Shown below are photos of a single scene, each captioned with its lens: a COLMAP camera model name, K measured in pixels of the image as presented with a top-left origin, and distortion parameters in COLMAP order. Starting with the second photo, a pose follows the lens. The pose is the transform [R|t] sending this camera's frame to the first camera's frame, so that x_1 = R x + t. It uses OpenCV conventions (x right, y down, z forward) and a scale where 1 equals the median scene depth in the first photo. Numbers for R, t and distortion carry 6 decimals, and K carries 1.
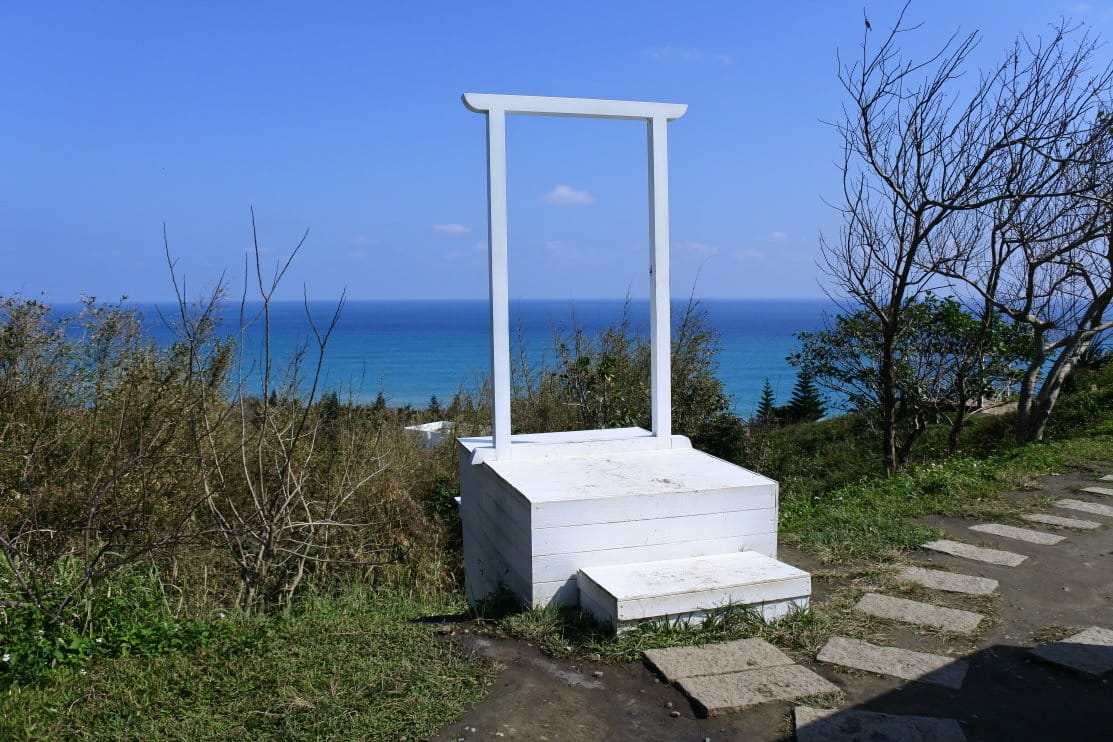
lens RADIAL K [[861.8, 0, 556.5], [0, 861.8, 371.0], [0, 0, 1]] dist [-0.149032, 0.084655]
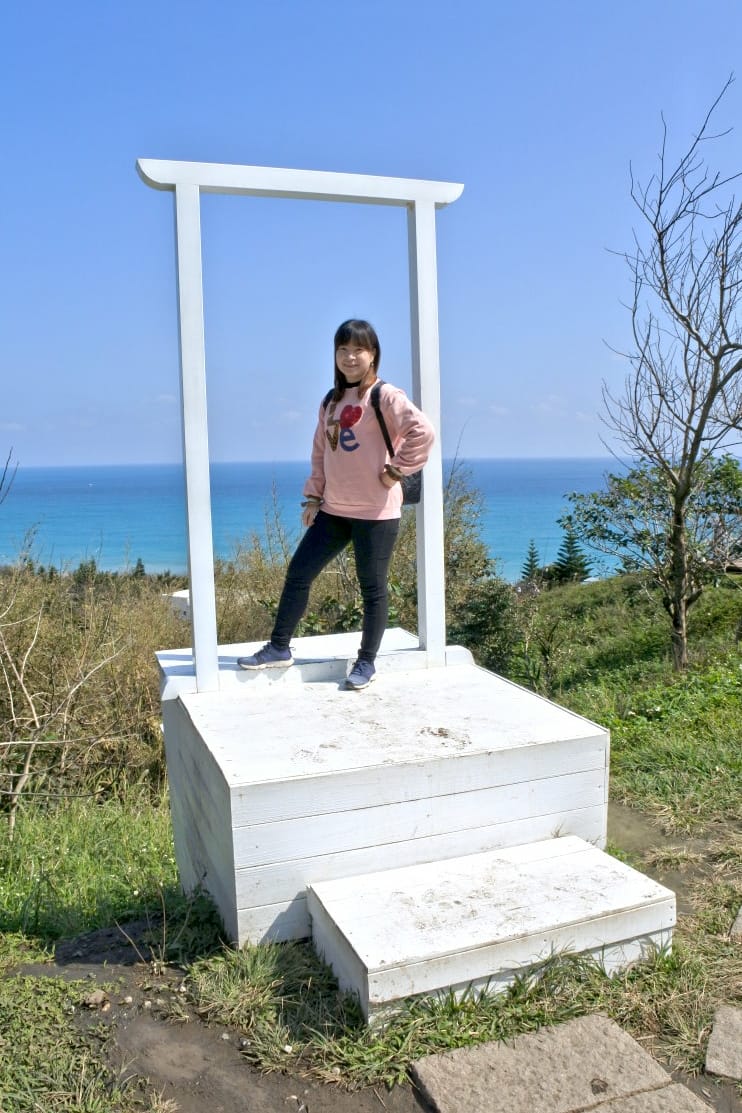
lens RADIAL K [[861.8, 0, 369.0], [0, 861.8, 571.2], [0, 0, 1]] dist [-0.149032, 0.084655]
pose [[0.998190, -0.018605, 0.057184, 0.029234], [0.016047, 0.998865, 0.044856, -0.022395], [-0.057954, -0.043858, 0.997355, 0.285175]]
